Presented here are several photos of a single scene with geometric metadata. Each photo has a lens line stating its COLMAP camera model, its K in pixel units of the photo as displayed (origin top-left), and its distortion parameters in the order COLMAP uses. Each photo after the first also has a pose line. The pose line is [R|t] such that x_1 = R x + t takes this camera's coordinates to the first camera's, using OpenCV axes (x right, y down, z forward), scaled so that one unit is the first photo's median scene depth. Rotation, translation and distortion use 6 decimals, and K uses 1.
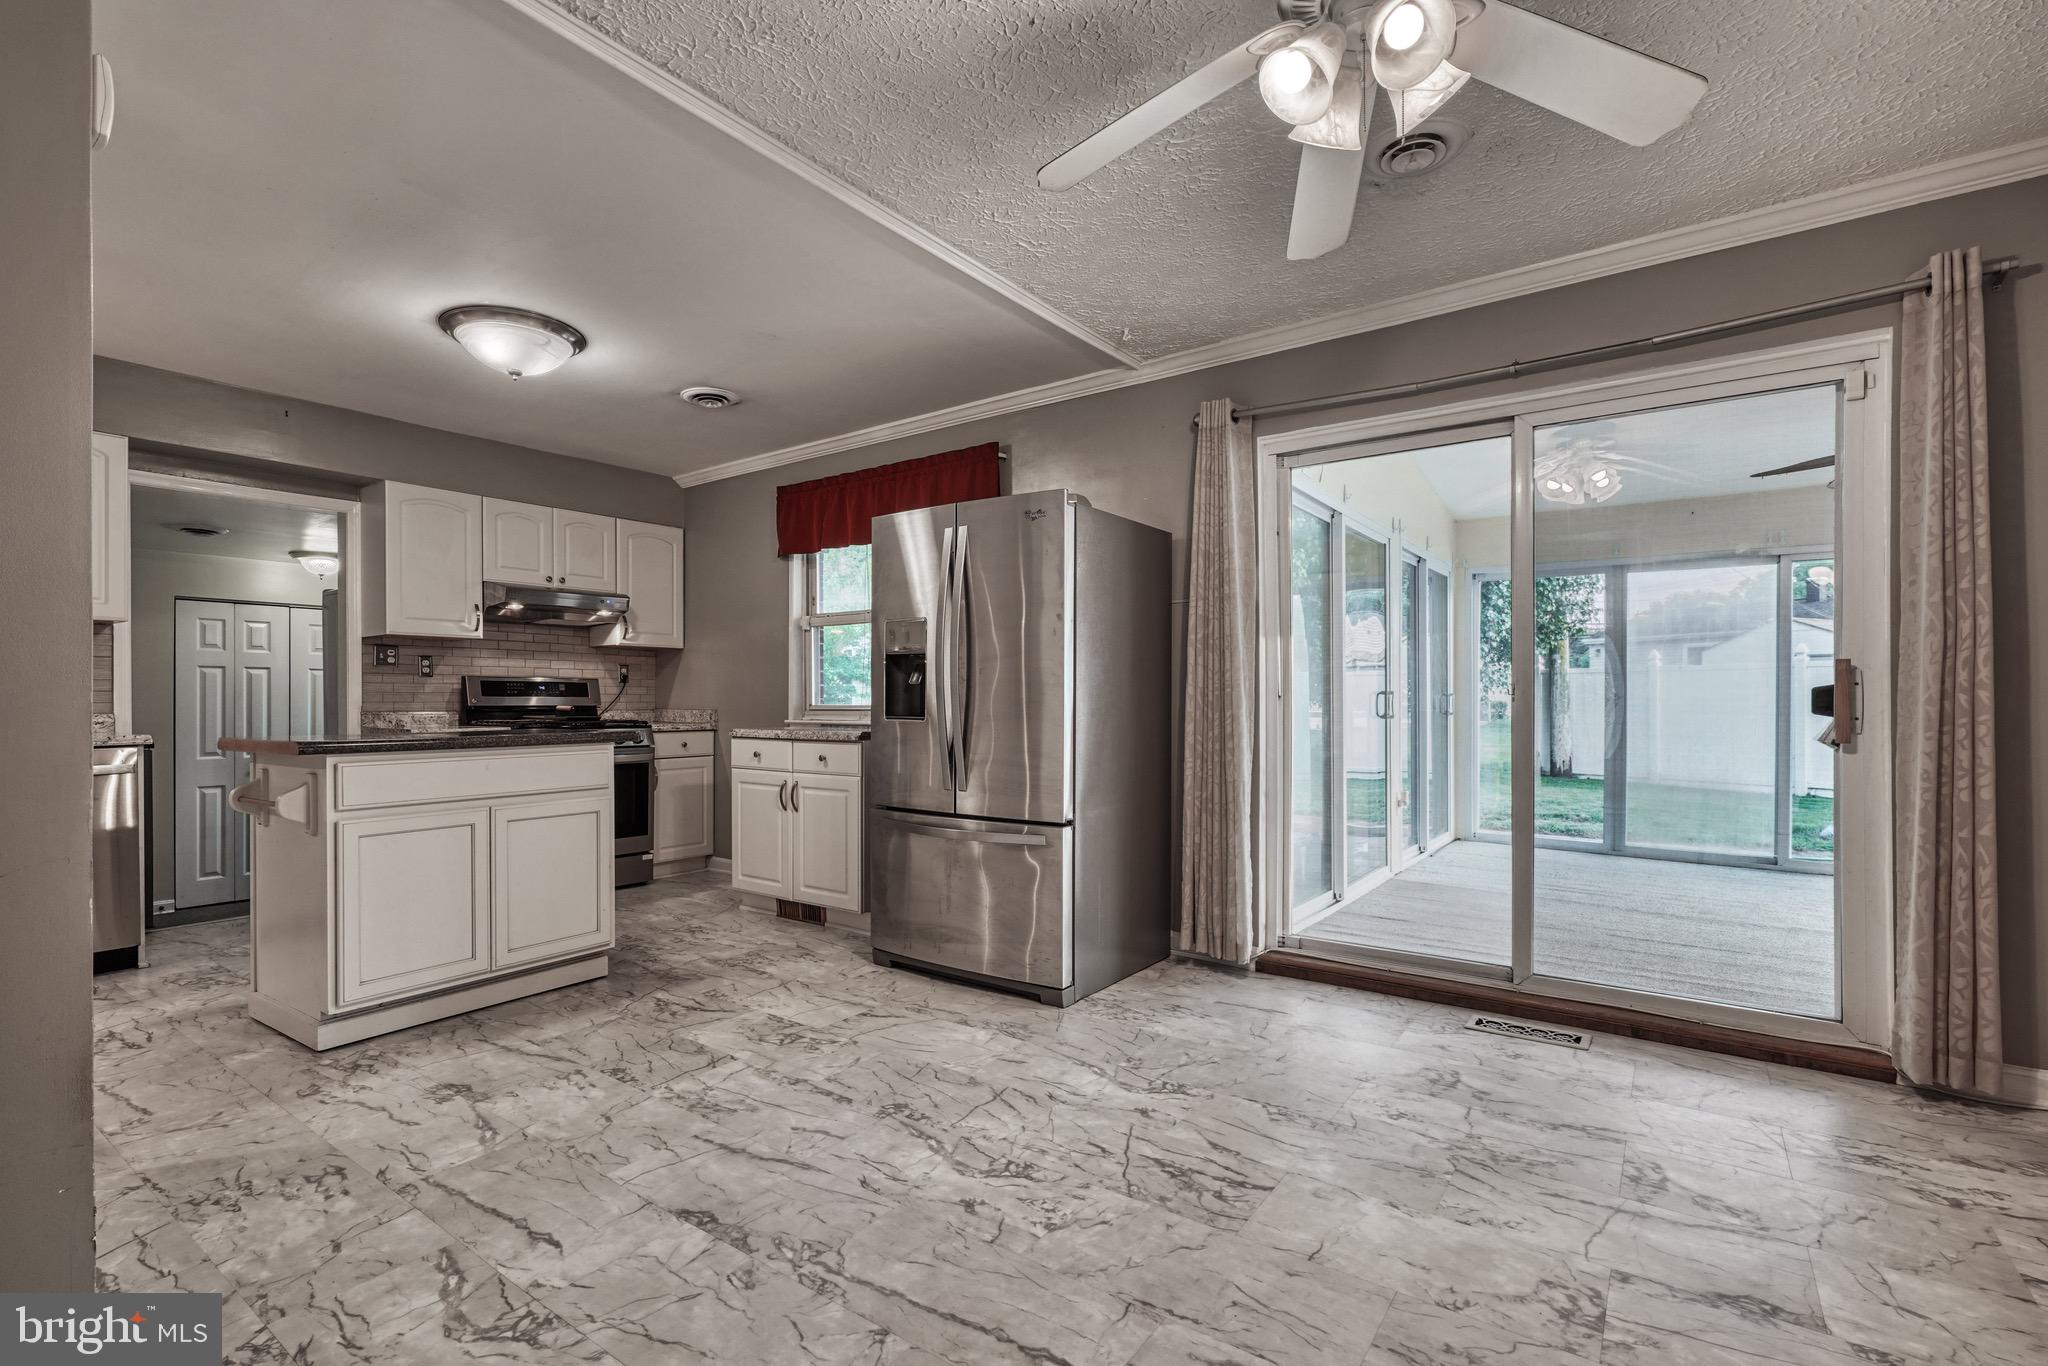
lens RADIAL K [[923.5, 0, 1009.4], [0, 923.5, 694.3], [0, 0, 1]] dist [-0.005385, 0.000975]
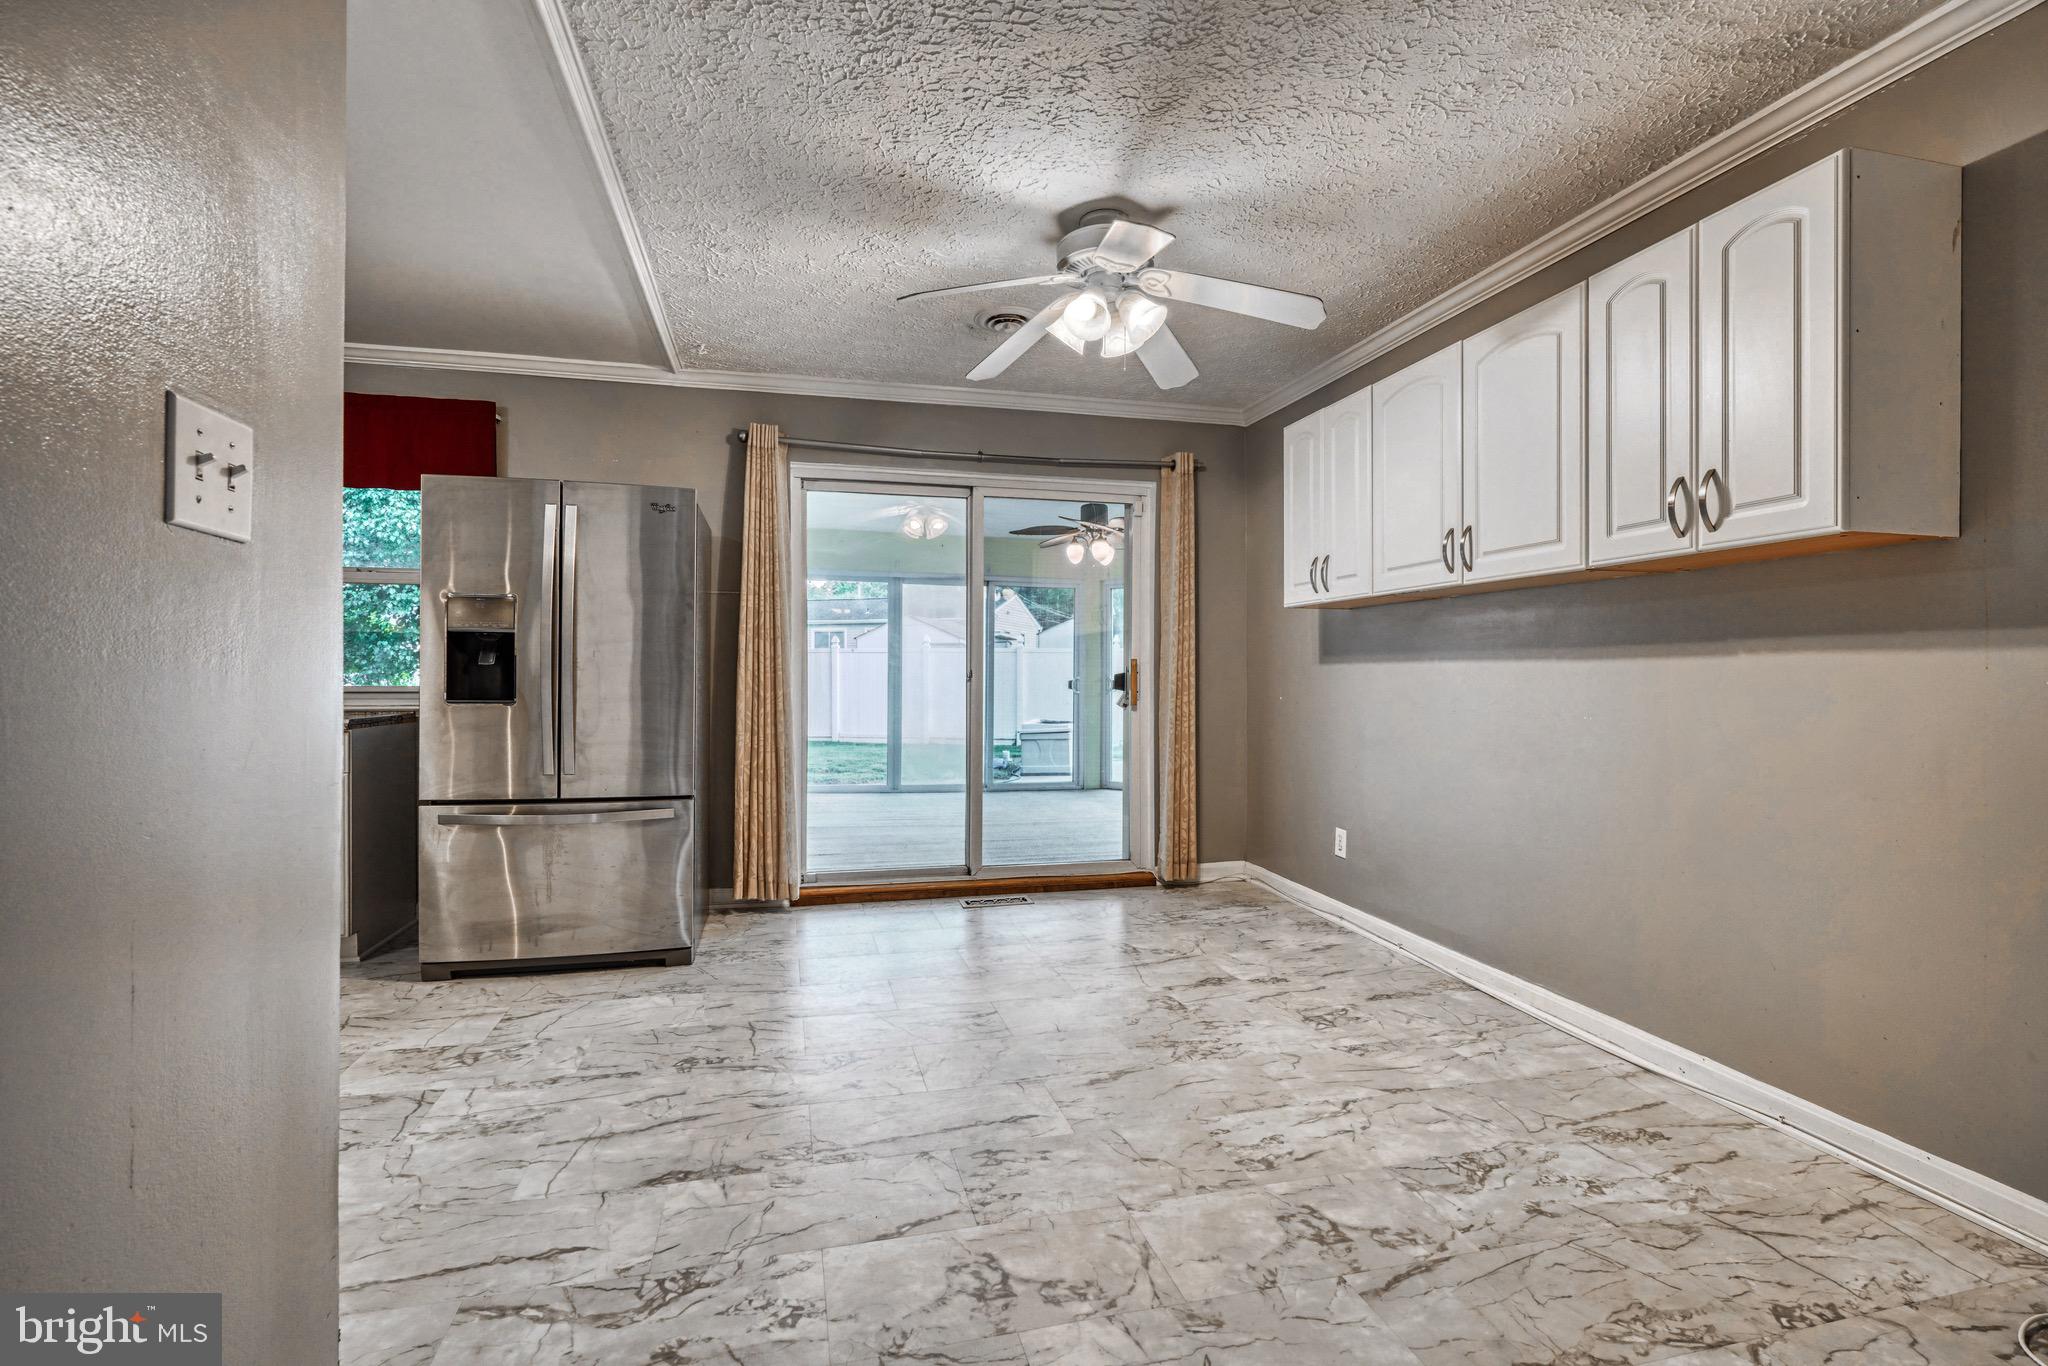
lens RADIAL K [[920.8, 0, 1001.1], [0, 920.8, 670.7], [0, 0, 1]] dist [-0.006310, 0.000065]
pose [[0.647896, 0.005039, 0.761712, -0.577555], [-0.009070, 0.999958, 0.001100, -0.013108], [-0.761675, -0.007622, 0.647915, 0.019474]]
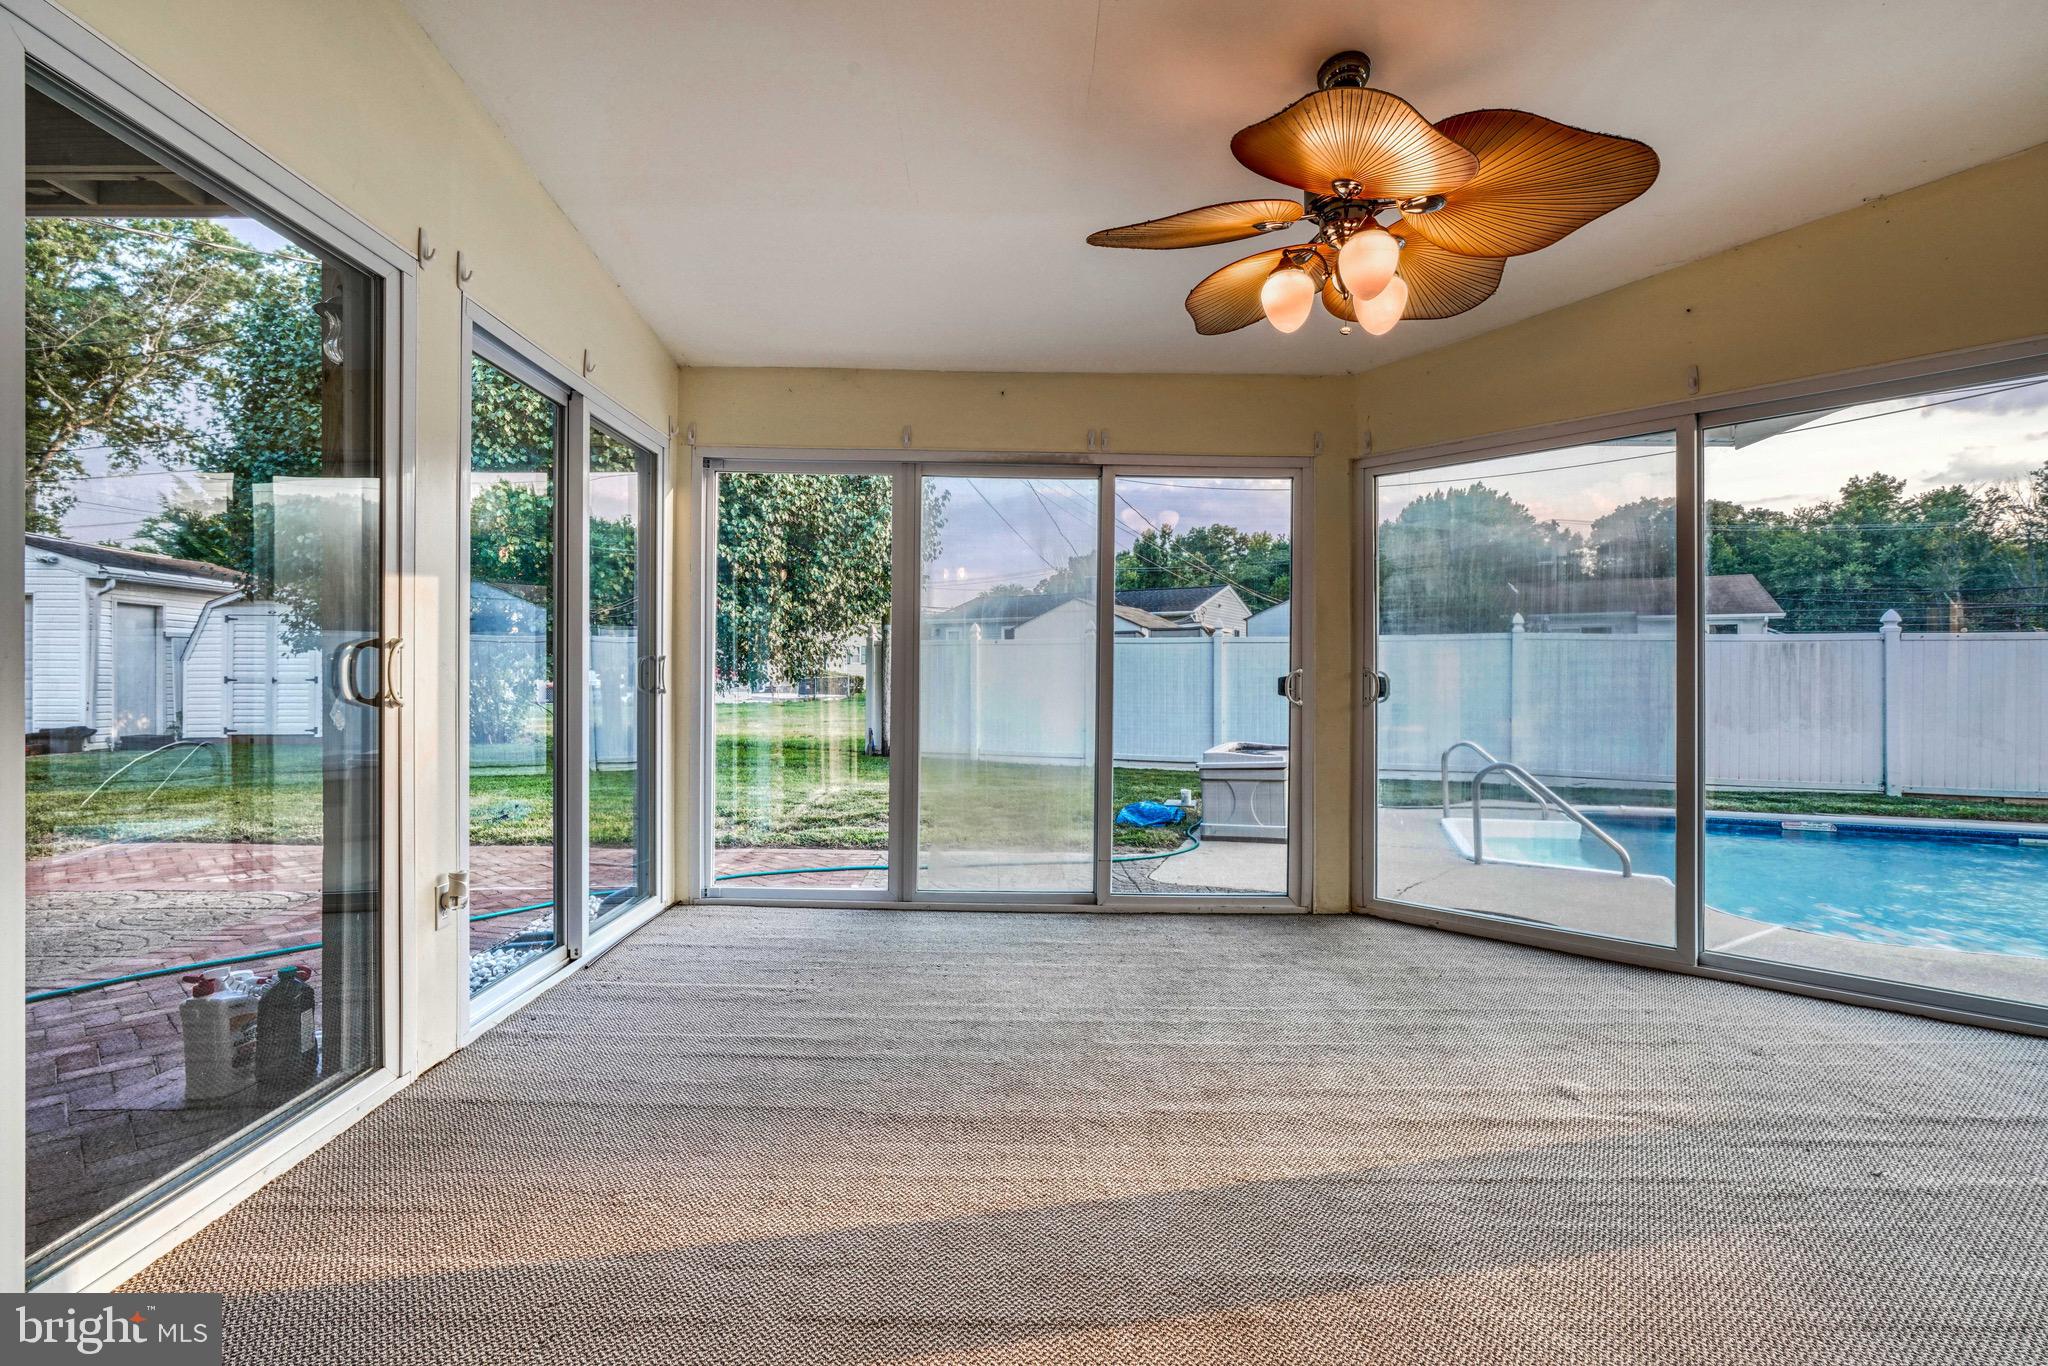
lens RADIAL K [[920.8, 0, 1001.1], [0, 920.8, 670.7], [0, 0, 1]] dist [-0.006310, 0.000065]
pose [[0.806104, 0.007748, 0.591723, 0.690519], [-0.008986, 0.999959, -0.000851, 0.016621], [-0.591705, -0.004631, 0.806141, 0.919943]]
